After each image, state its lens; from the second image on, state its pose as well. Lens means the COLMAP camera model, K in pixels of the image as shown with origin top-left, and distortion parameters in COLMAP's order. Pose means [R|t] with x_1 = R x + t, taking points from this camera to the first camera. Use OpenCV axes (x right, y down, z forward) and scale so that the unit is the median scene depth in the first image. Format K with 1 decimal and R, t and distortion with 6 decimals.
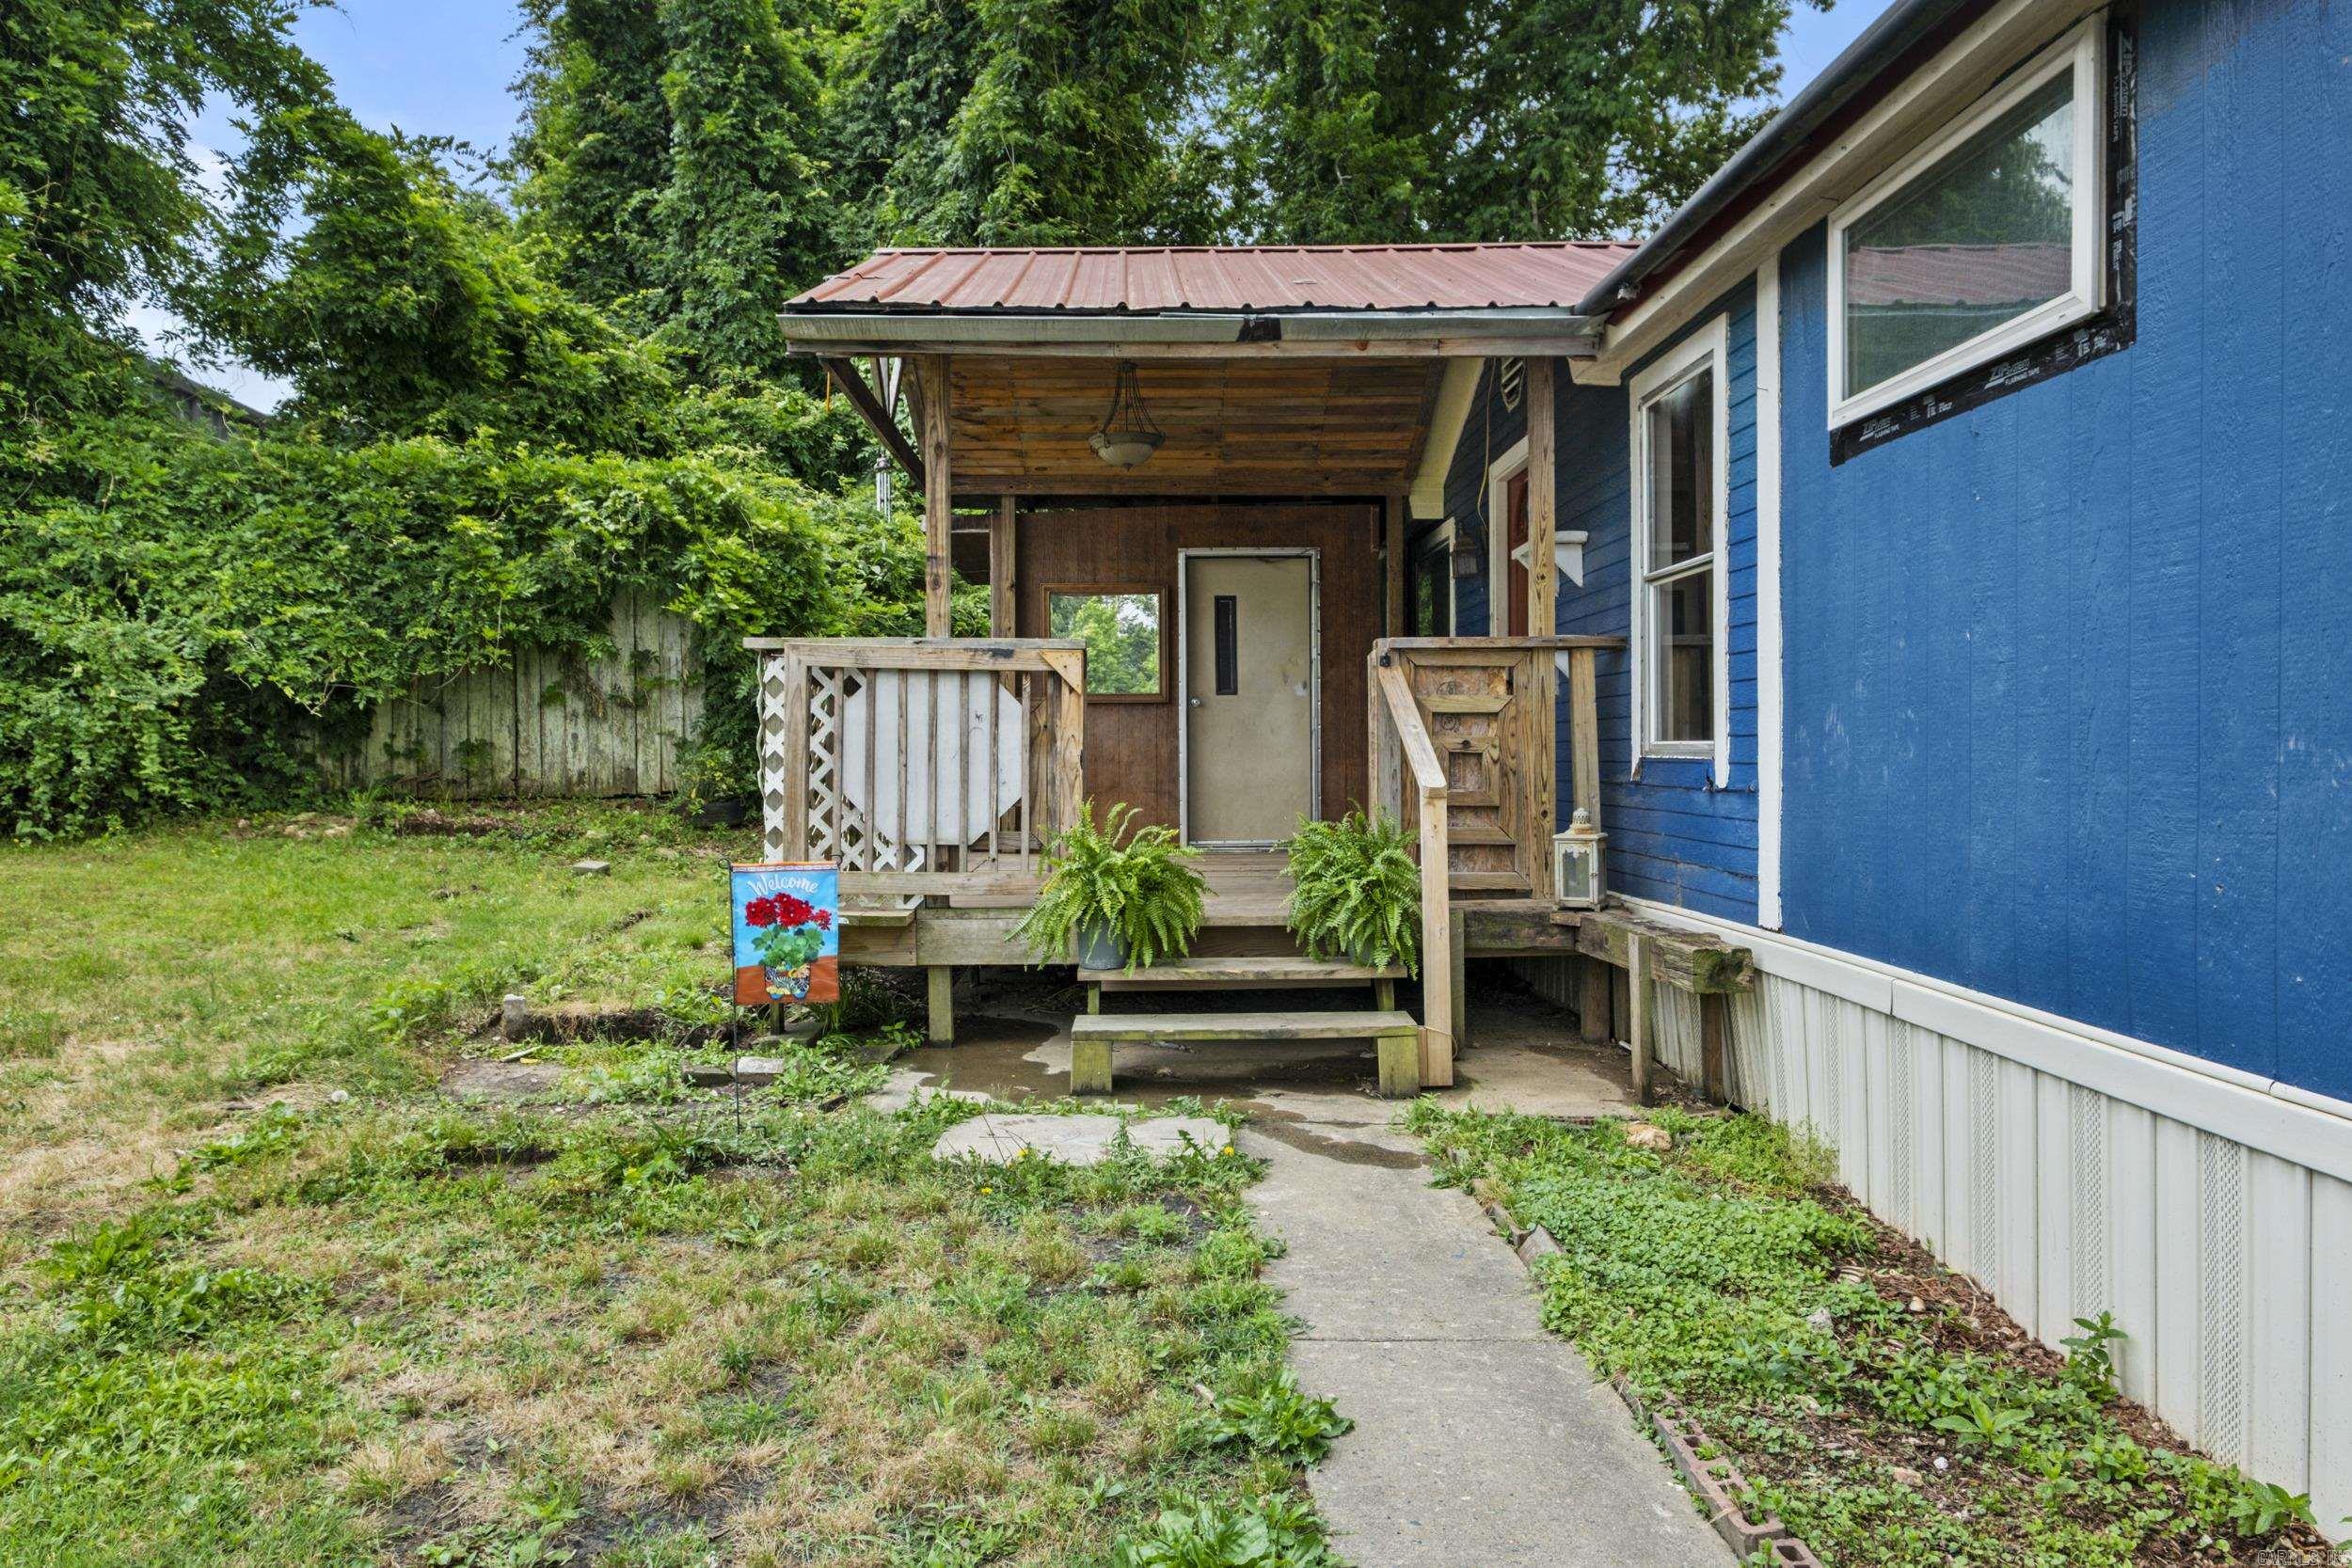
lens RADIAL K [[1549.9, 0, 1176.0], [0, 1549.9, 784.0], [0, 0, 1]] dist [0.000226, -0.000700]
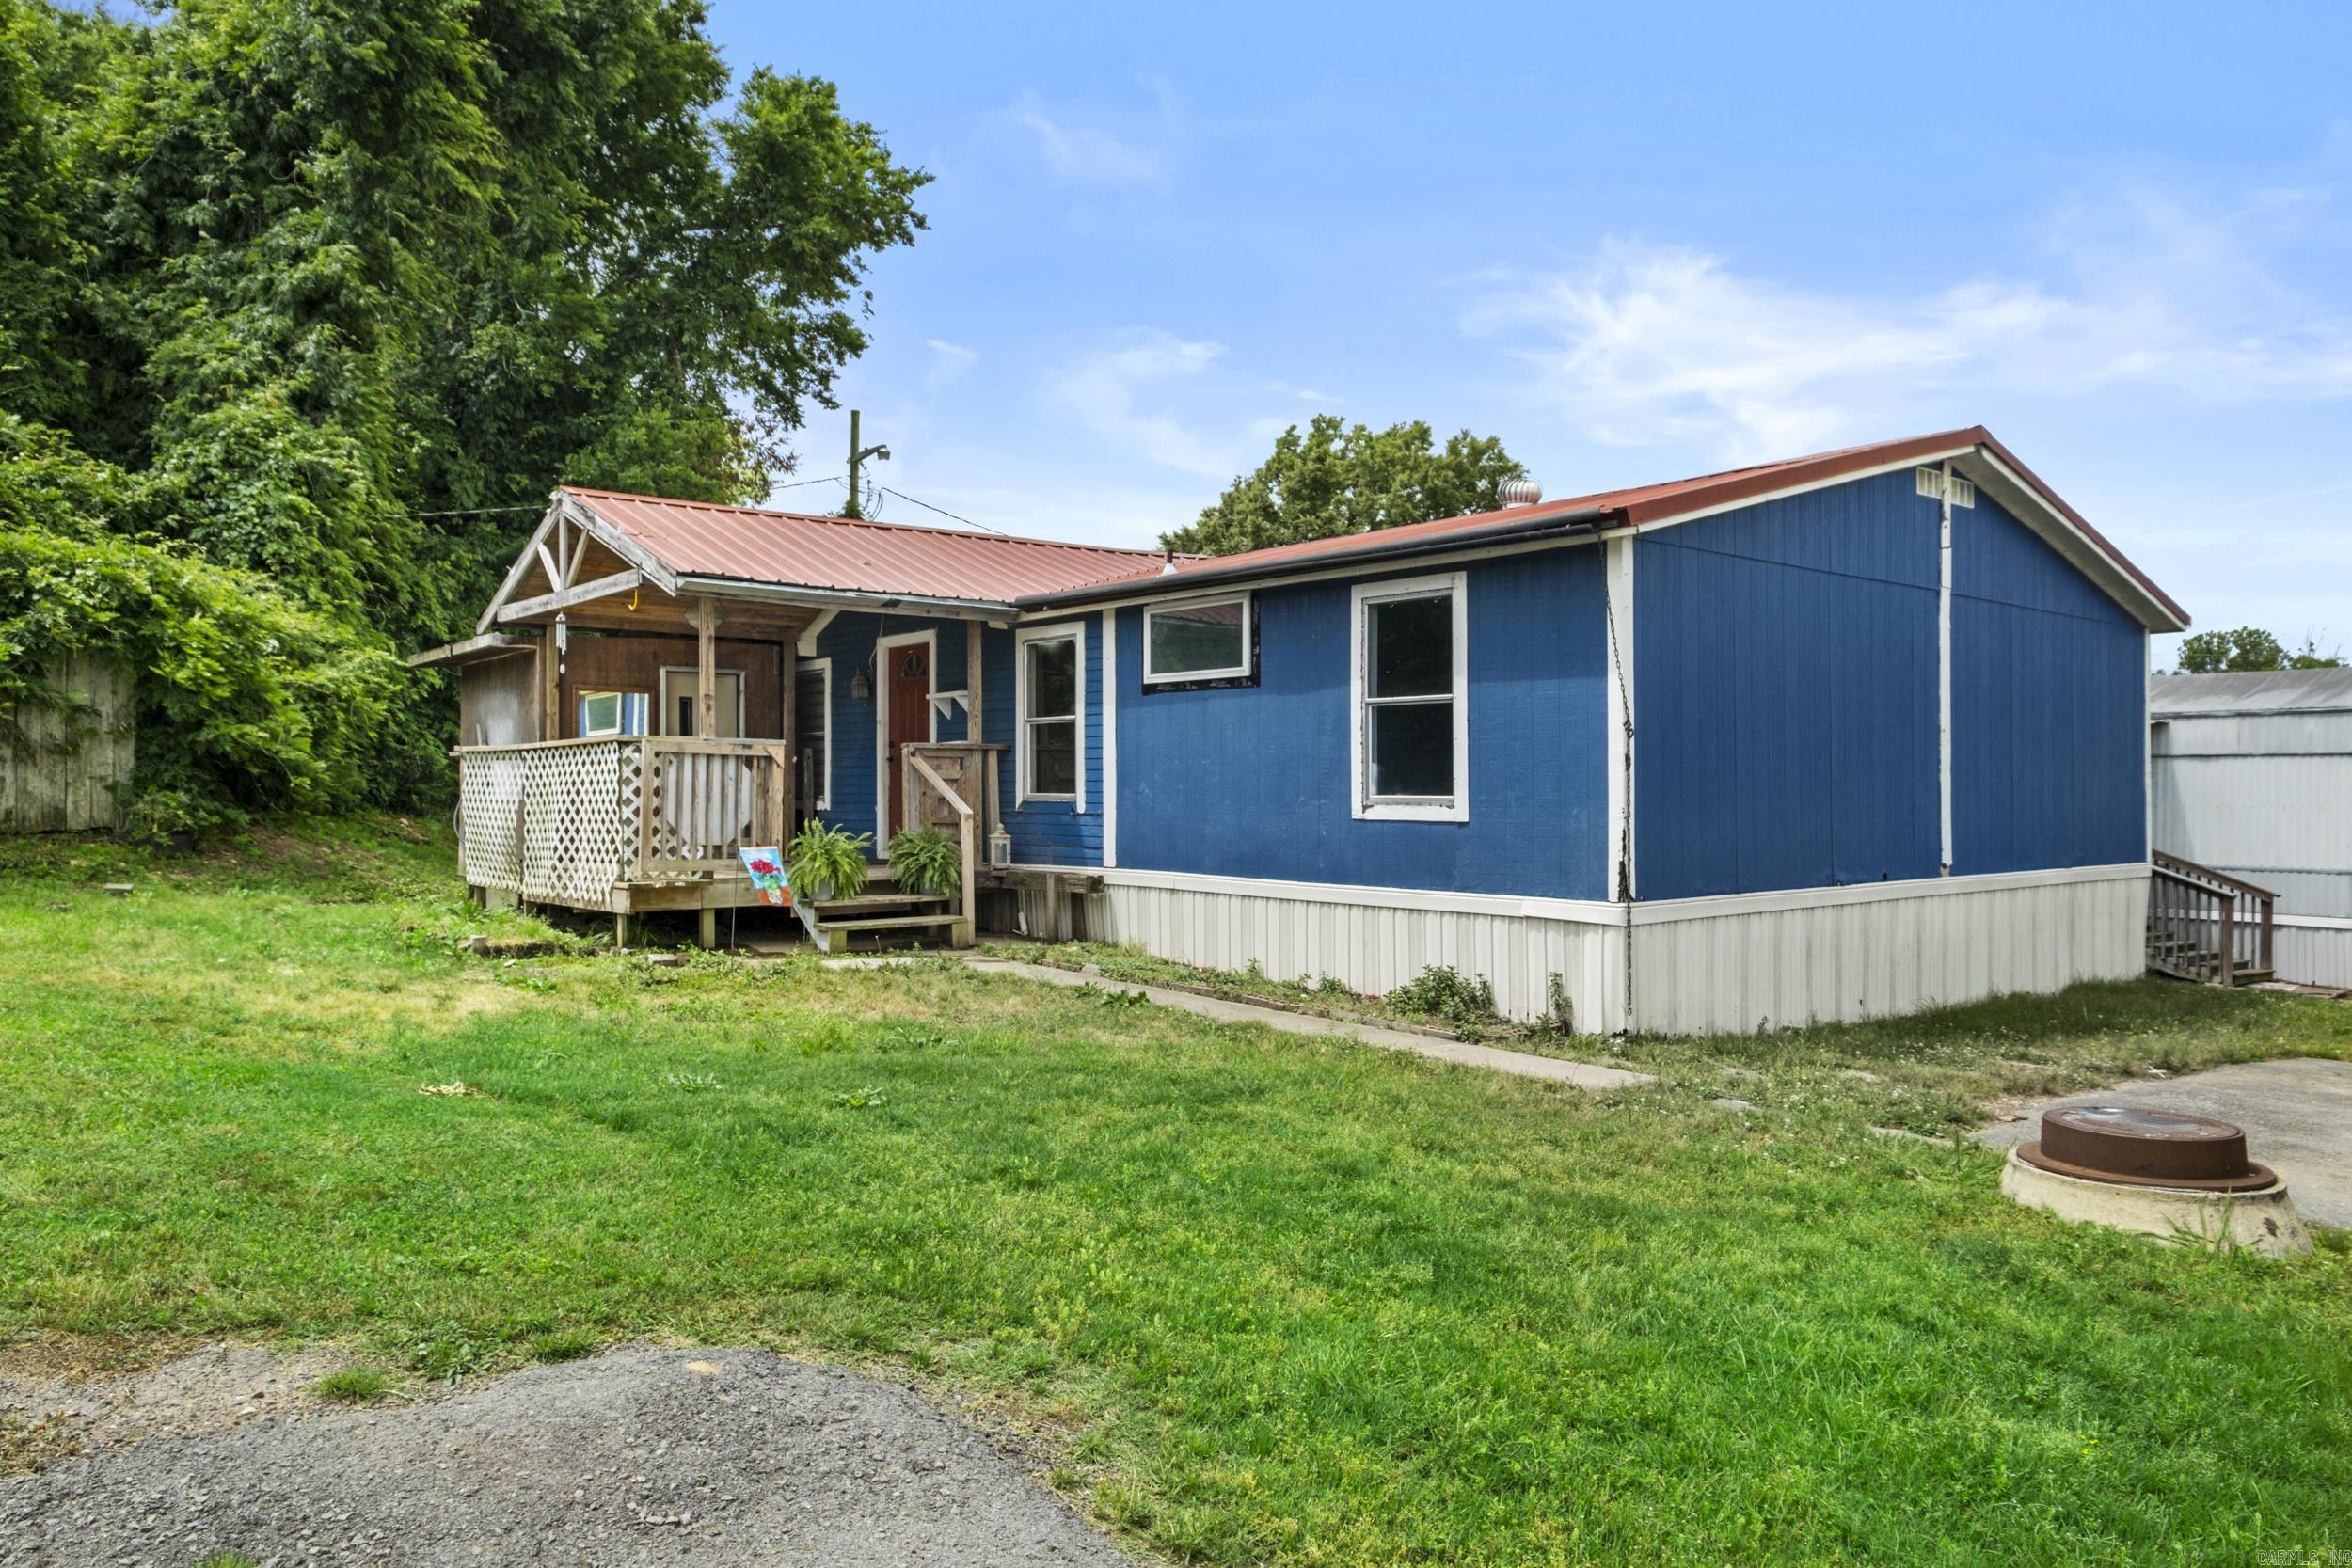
lens RADIAL K [[1549.9, 0, 1176.0], [0, 1549.9, 784.0], [0, 0, 1]] dist [0.000226, -0.000700]
pose [[0.775982, 0.009281, 0.630687, -0.939925], [0.007872, 0.999671, -0.024397, 0.015134], [-0.630706, 0.023897, 0.775654, -0.869516]]
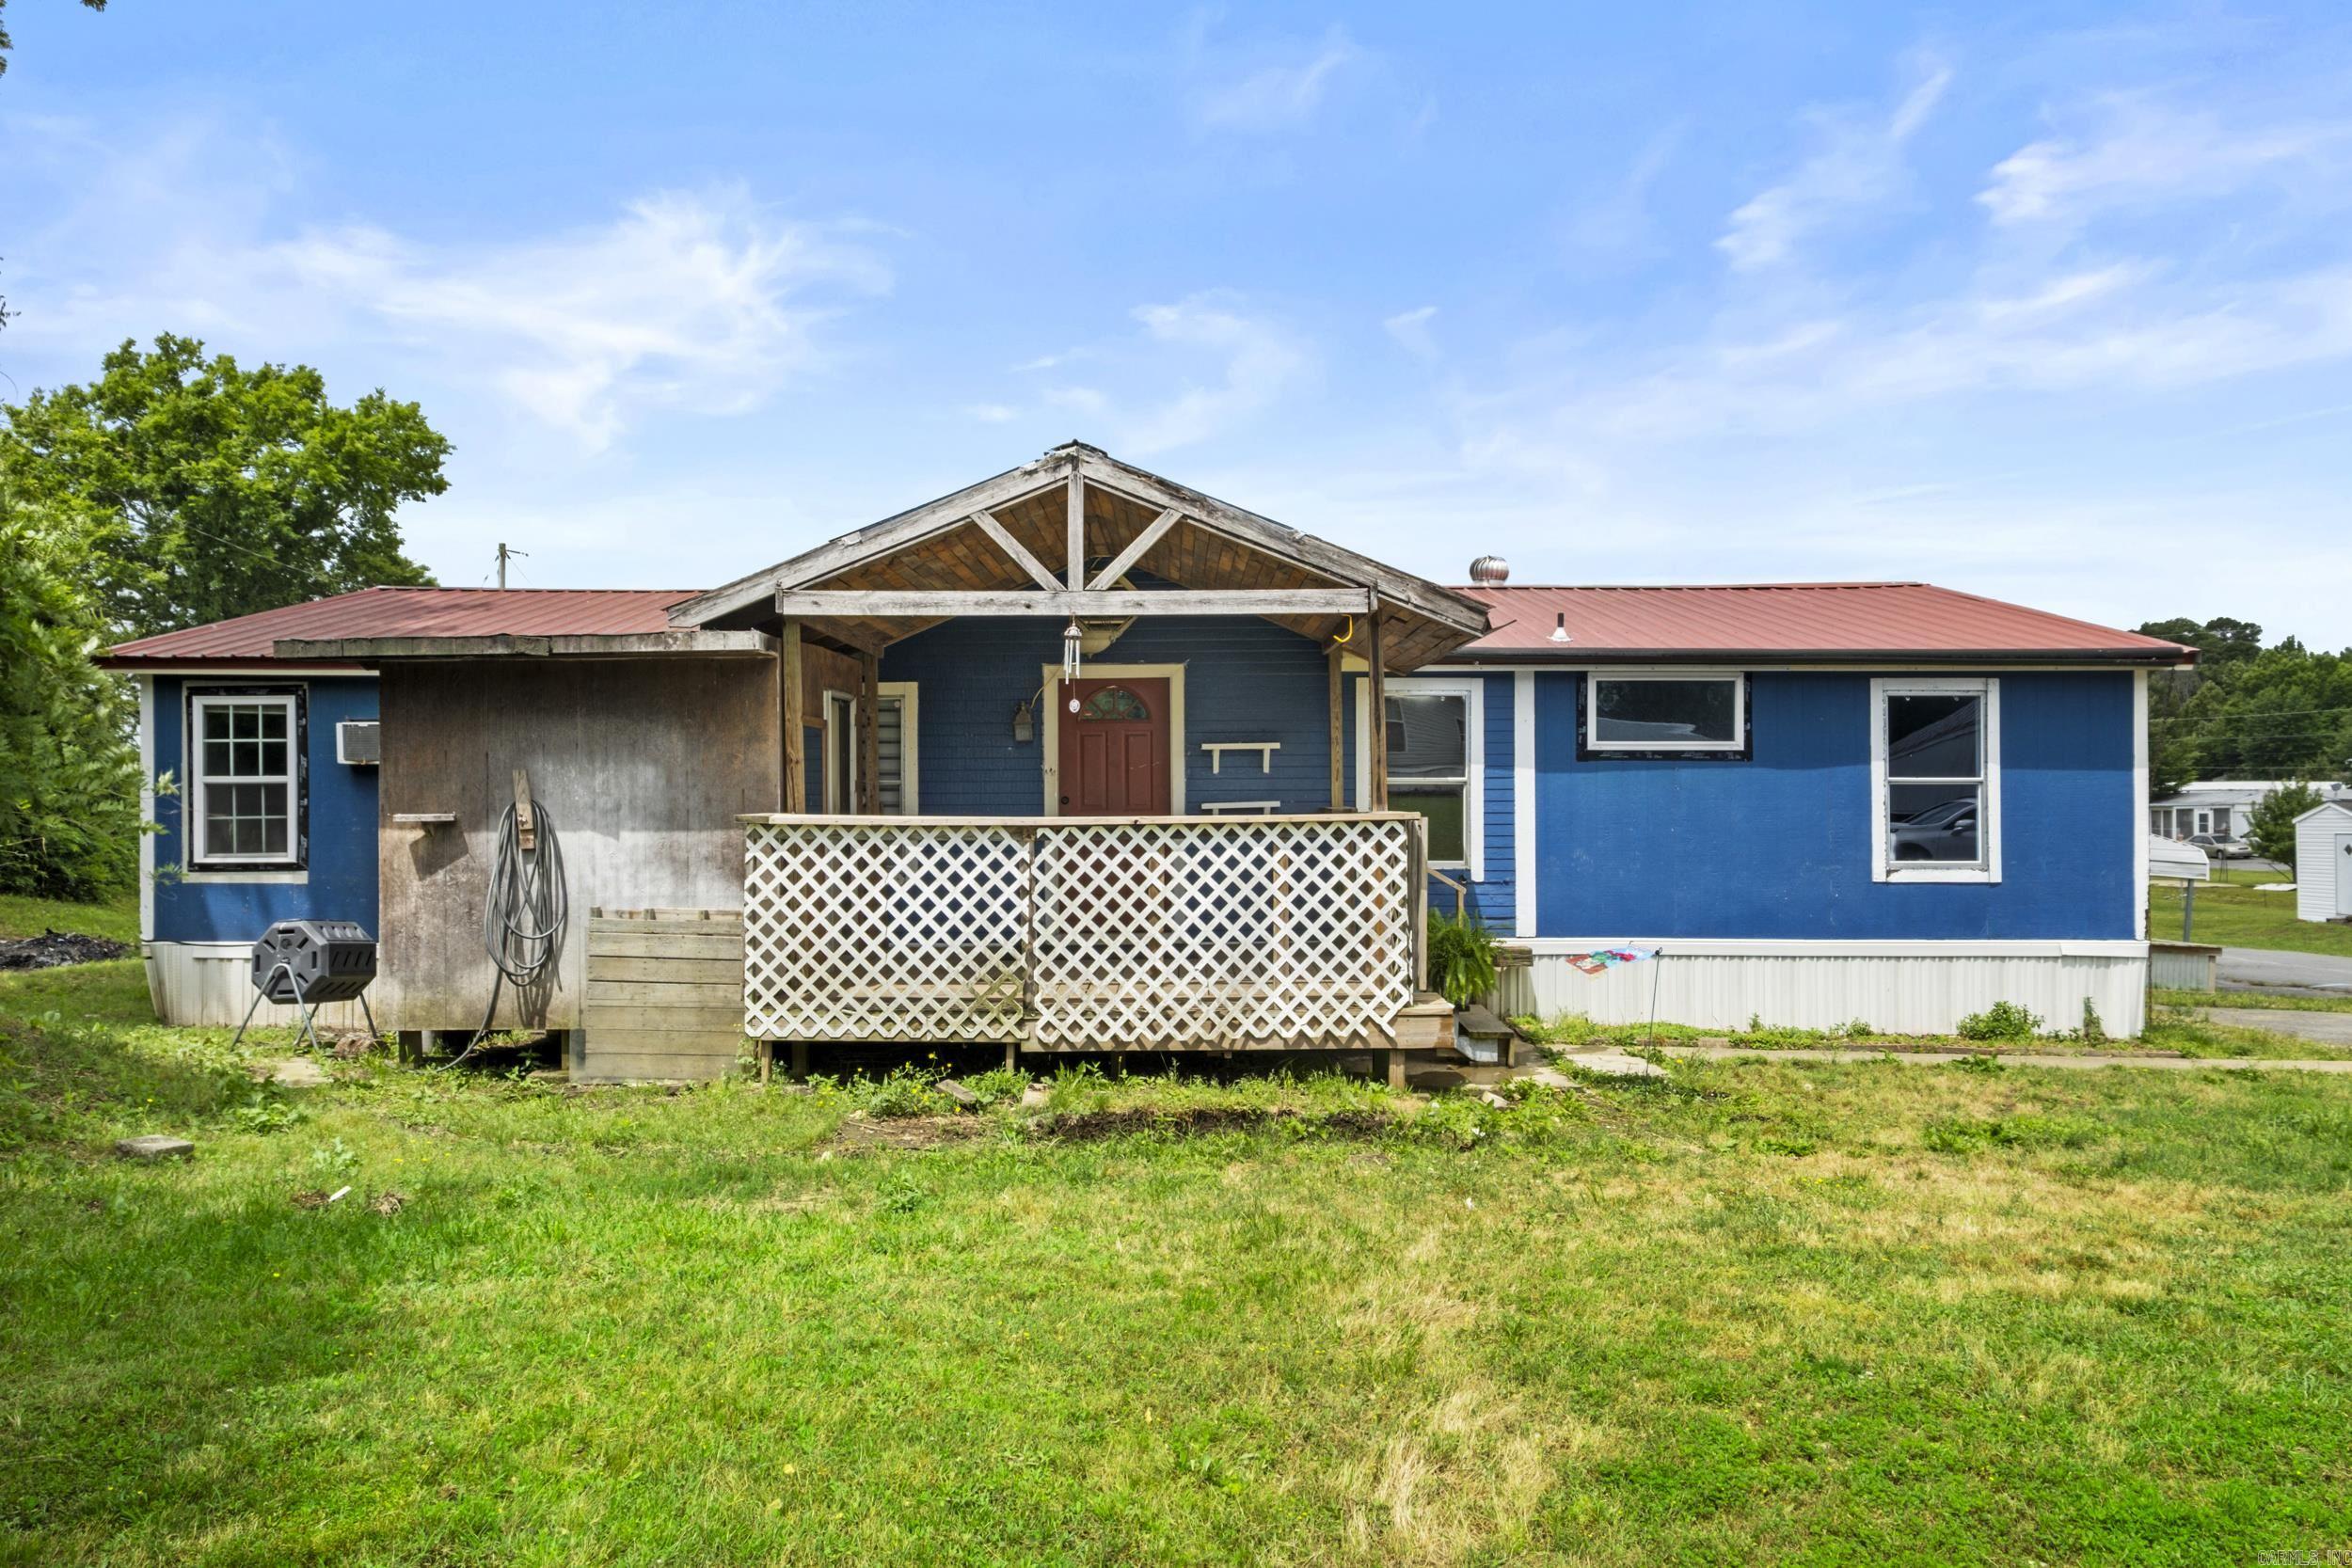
lens RADIAL K [[1549.9, 0, 1176.0], [0, 1549.9, 784.0], [0, 0, 1]] dist [0.000226, -0.000700]
pose [[0.059011, 0.009727, 0.998210, -1.741778], [0.022977, 0.999674, -0.011100, -0.112111], [-0.997993, 0.023591, 0.058768, 1.145485]]
